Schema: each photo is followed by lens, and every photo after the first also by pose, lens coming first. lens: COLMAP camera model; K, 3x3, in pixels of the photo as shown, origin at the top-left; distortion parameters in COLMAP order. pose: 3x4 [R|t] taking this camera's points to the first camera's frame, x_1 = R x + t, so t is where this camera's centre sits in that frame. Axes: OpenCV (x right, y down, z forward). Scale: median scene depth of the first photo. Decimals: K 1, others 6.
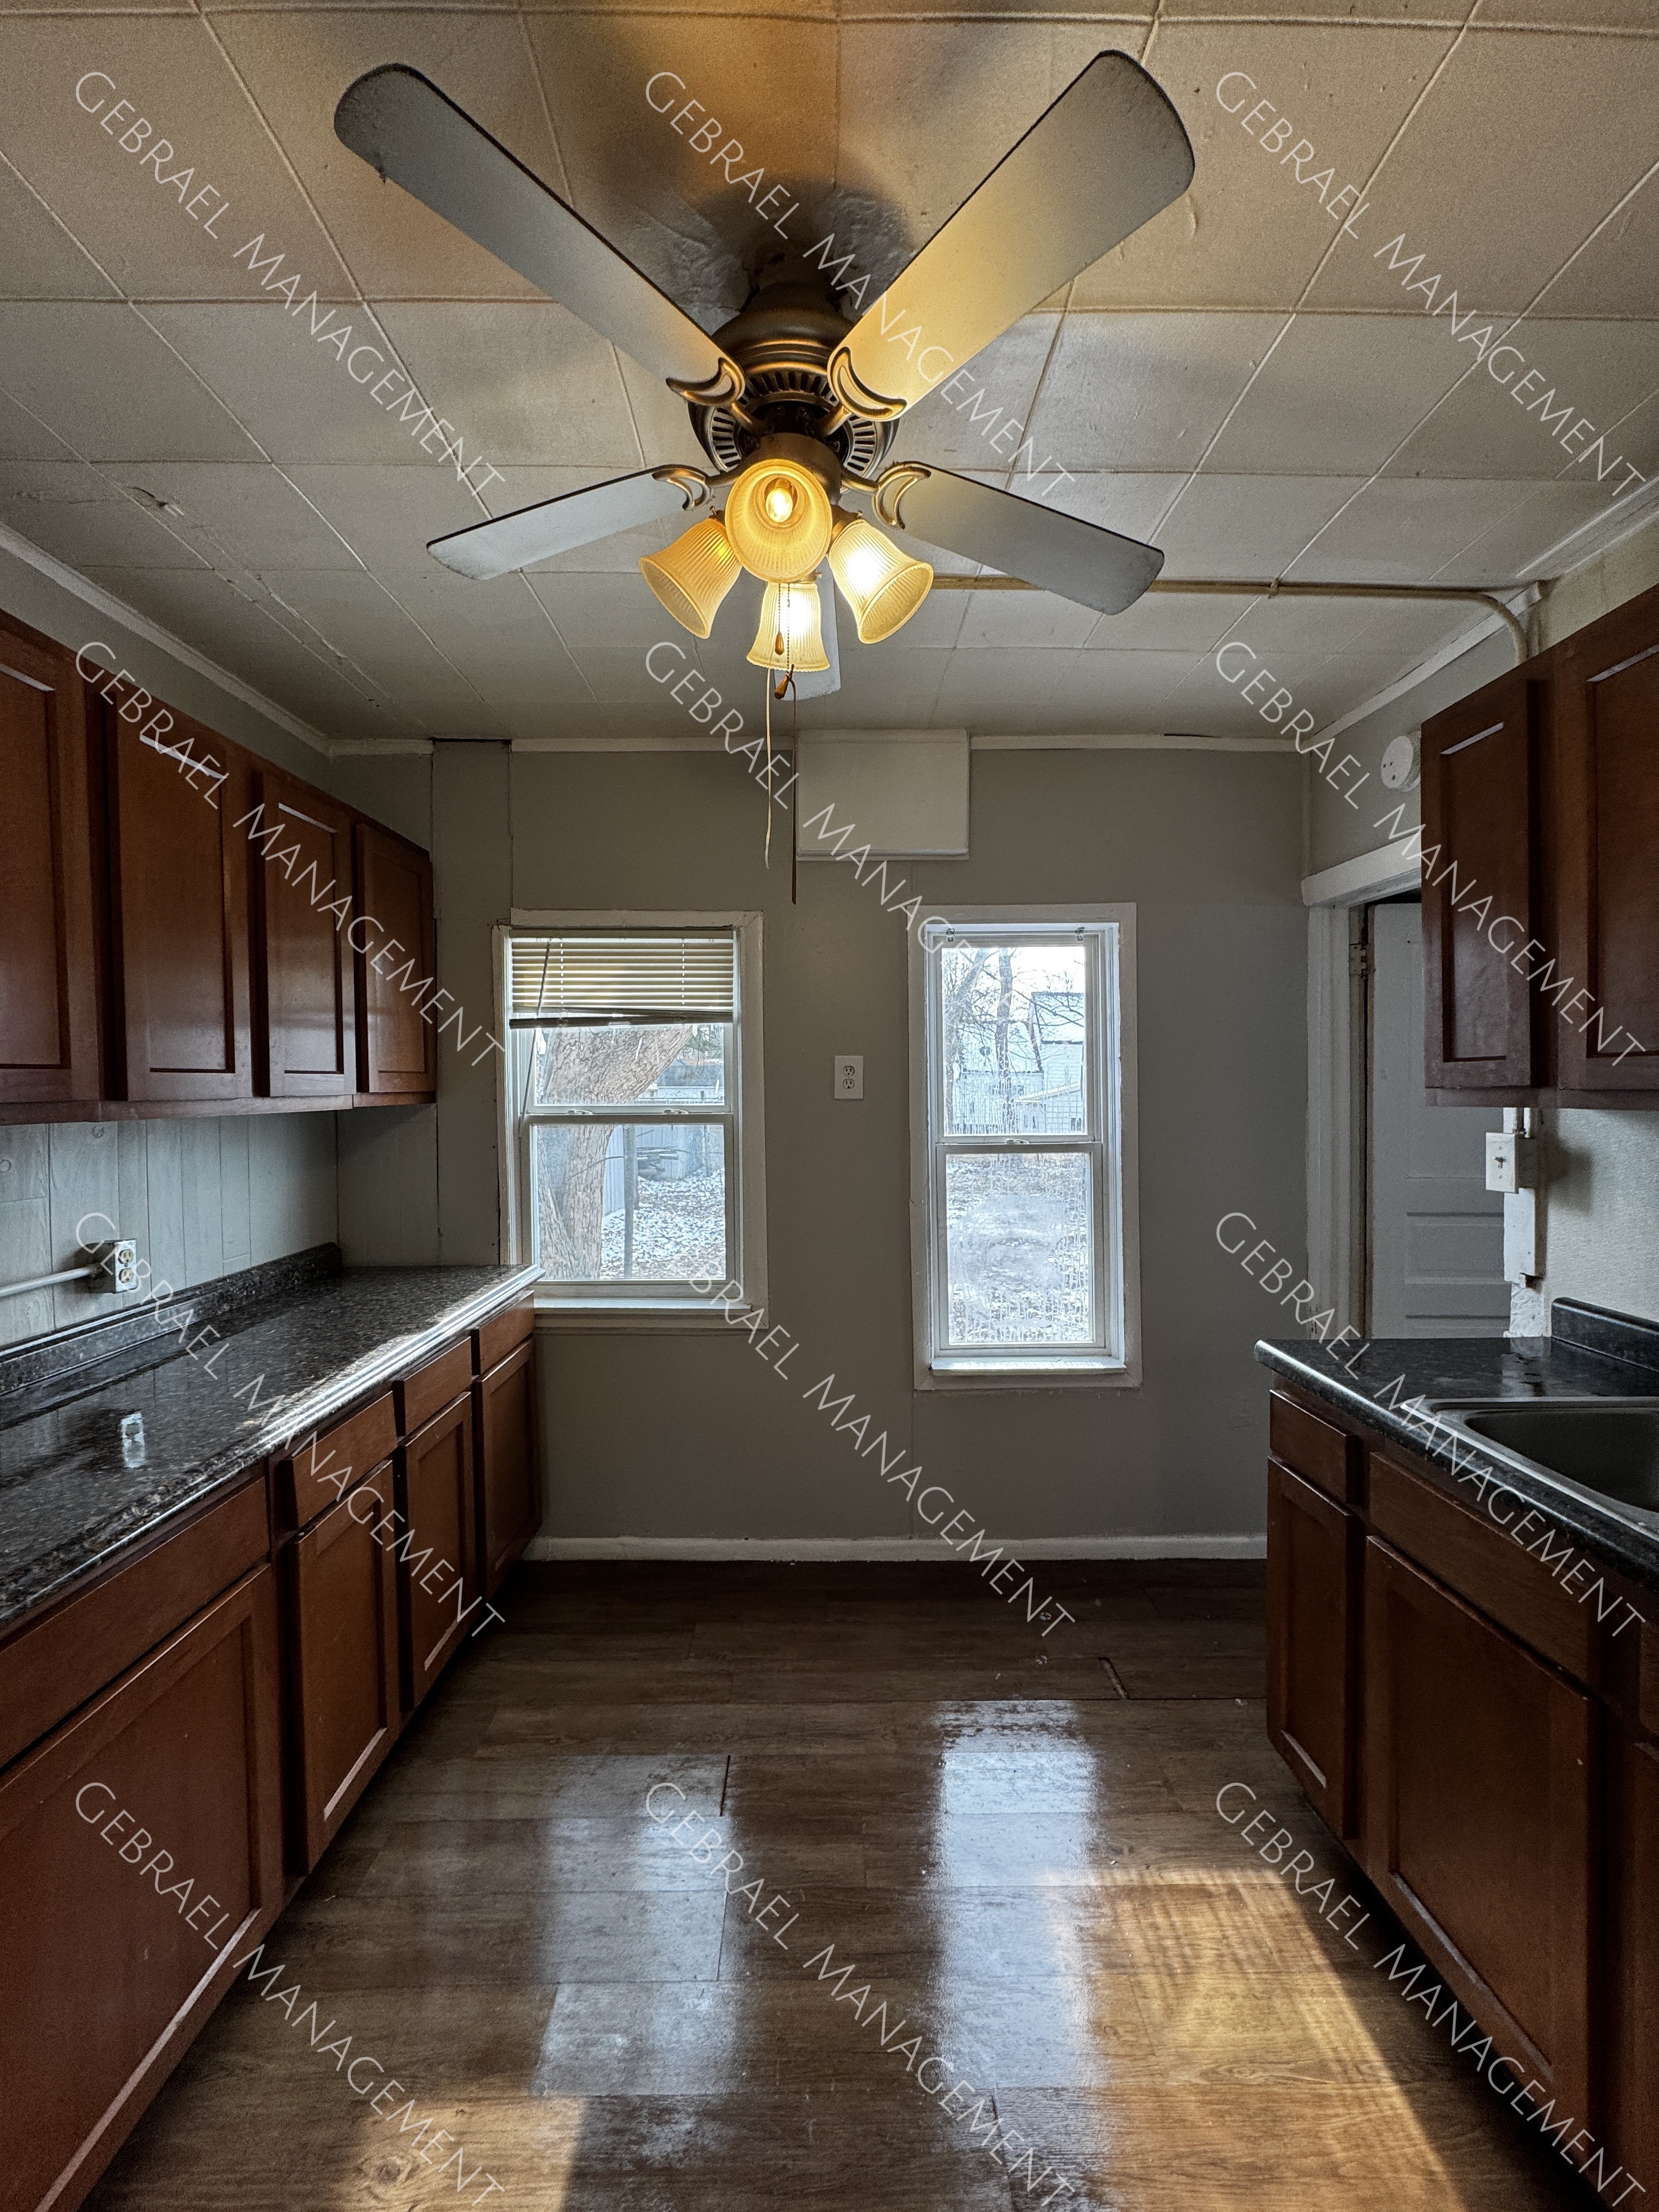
lens RADIAL K [[877.6, 0, 830.4], [0, 877.6, 1104.3], [0, 0, 1]] dist [-0.001311, -0.000107]
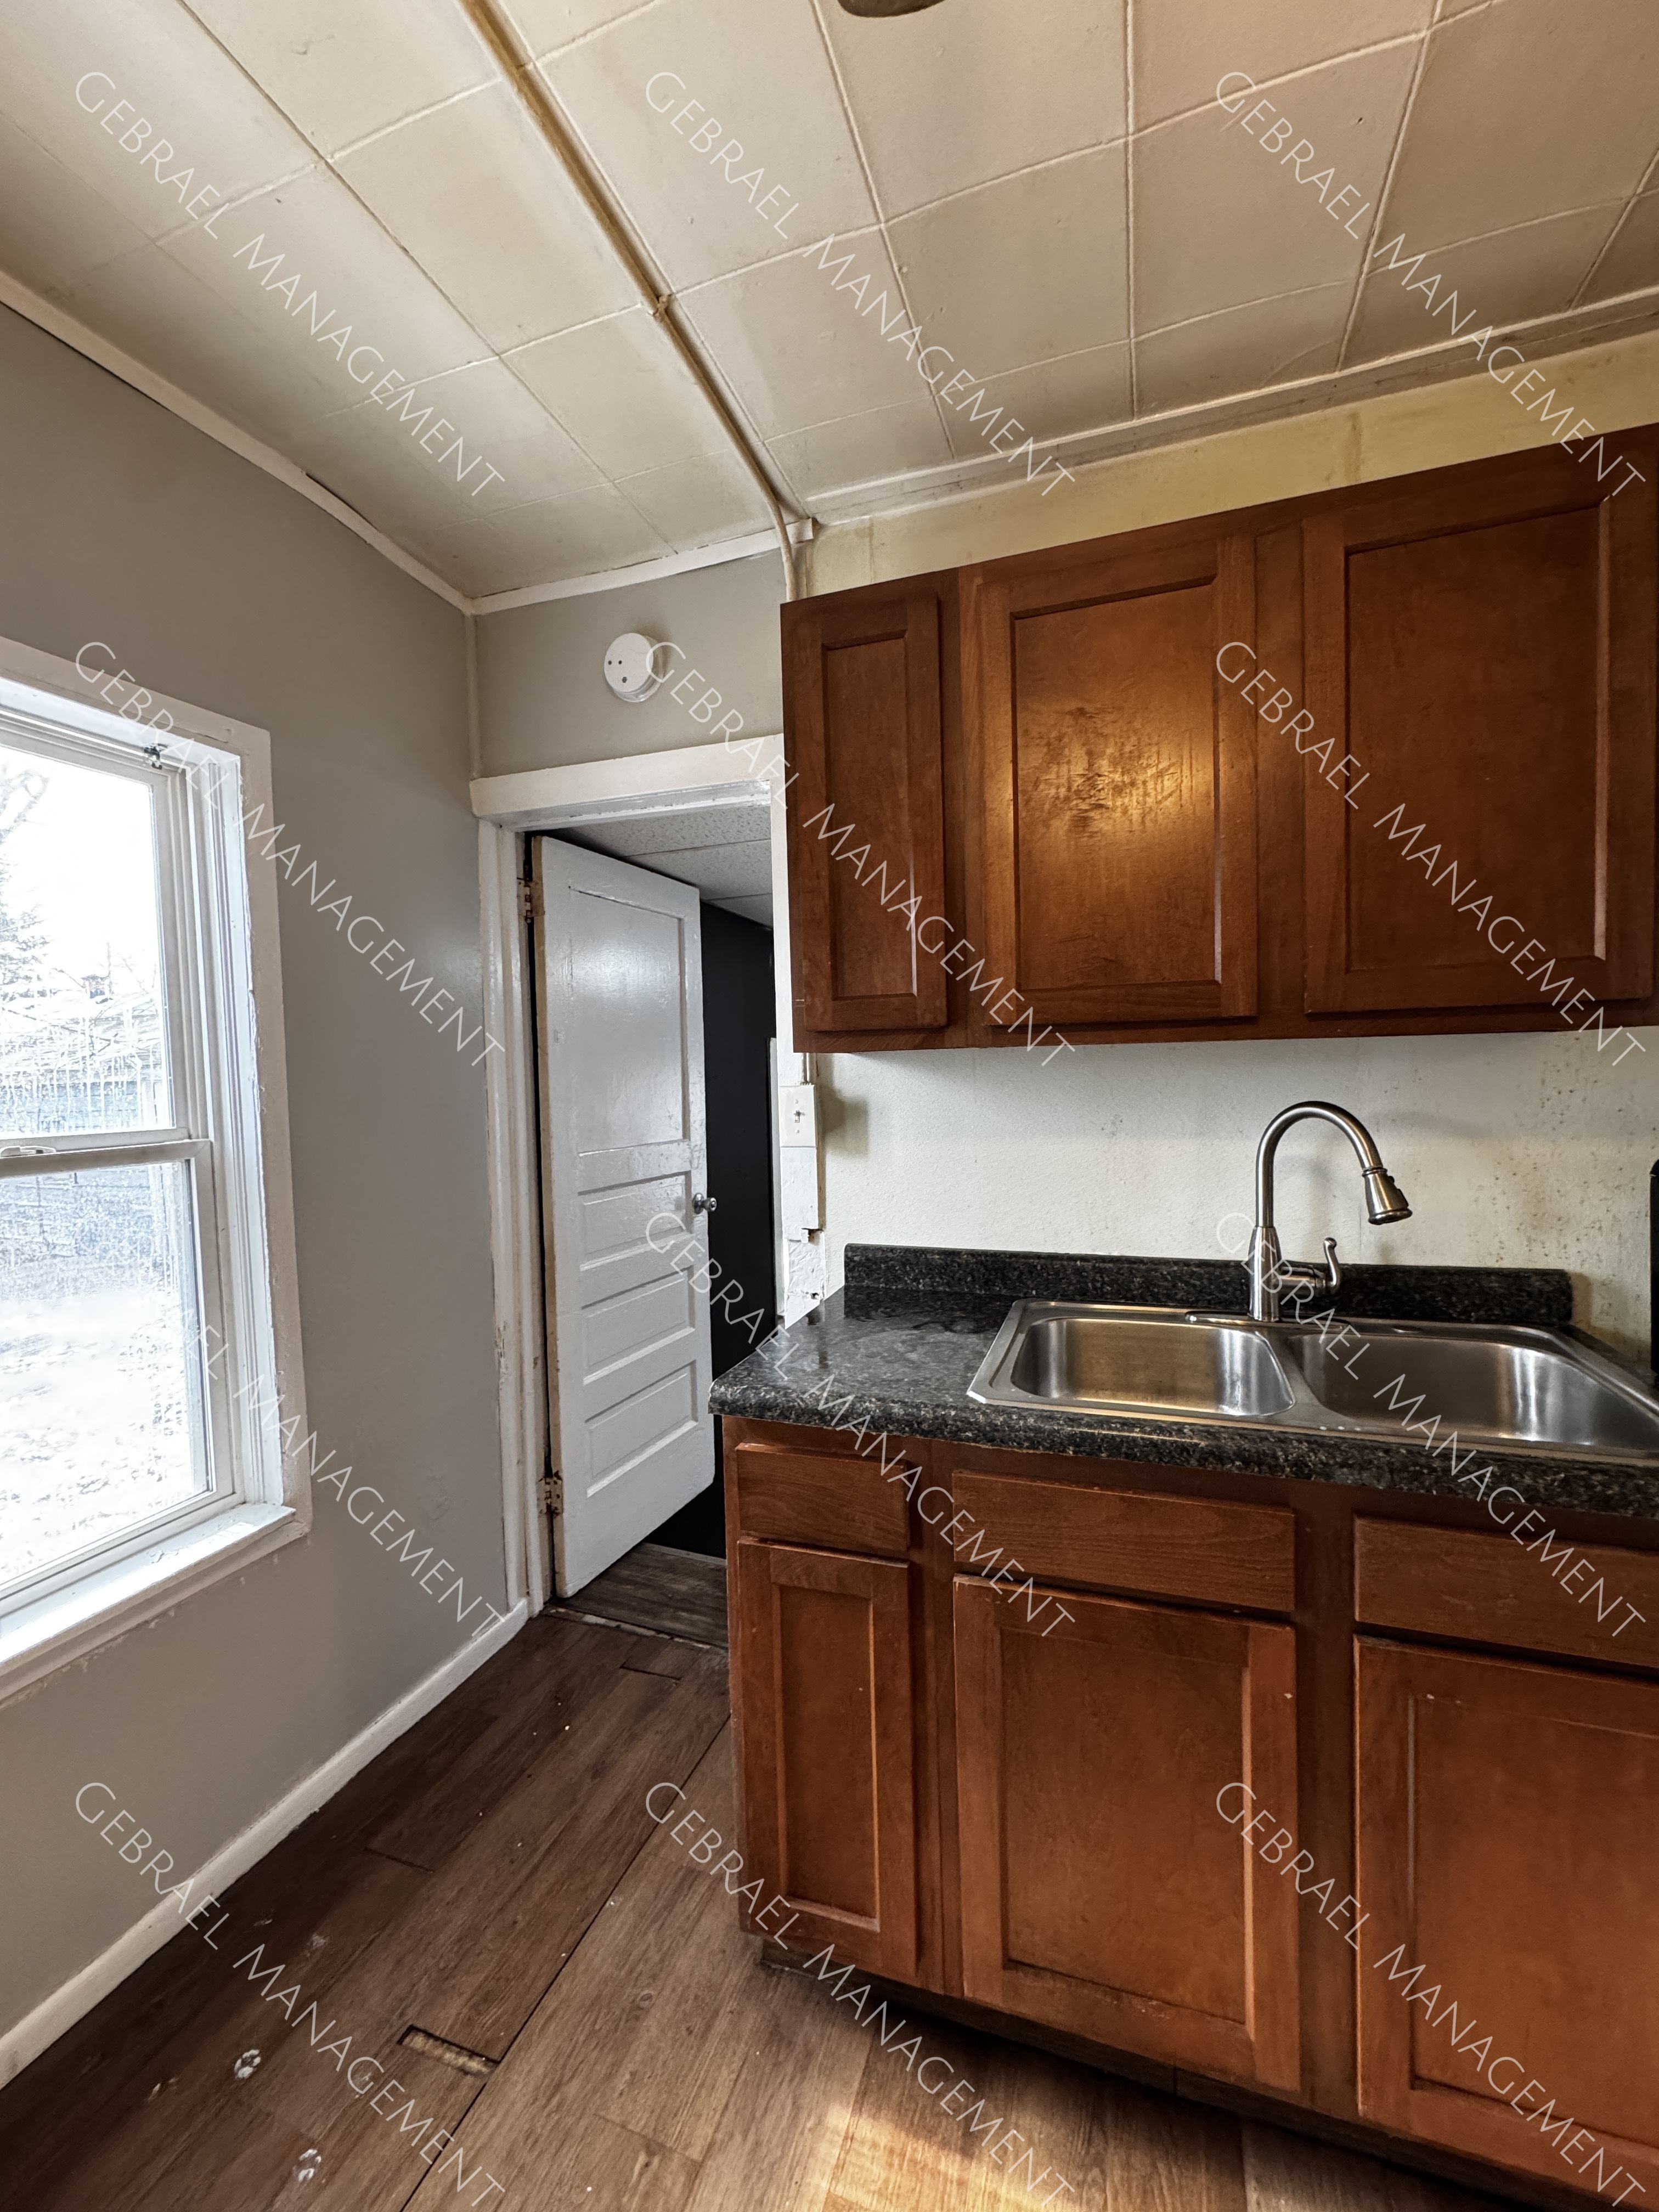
lens RADIAL K [[877.6, 0, 830.4], [0, 877.6, 1104.3], [0, 0, 1]] dist [-0.001311, -0.000107]
pose [[0.353983, -0.037123, 0.934515, -0.082868], [0.036658, 0.998995, 0.025799, 0.020766], [-0.934533, 0.025125, 0.354988, 0.439817]]
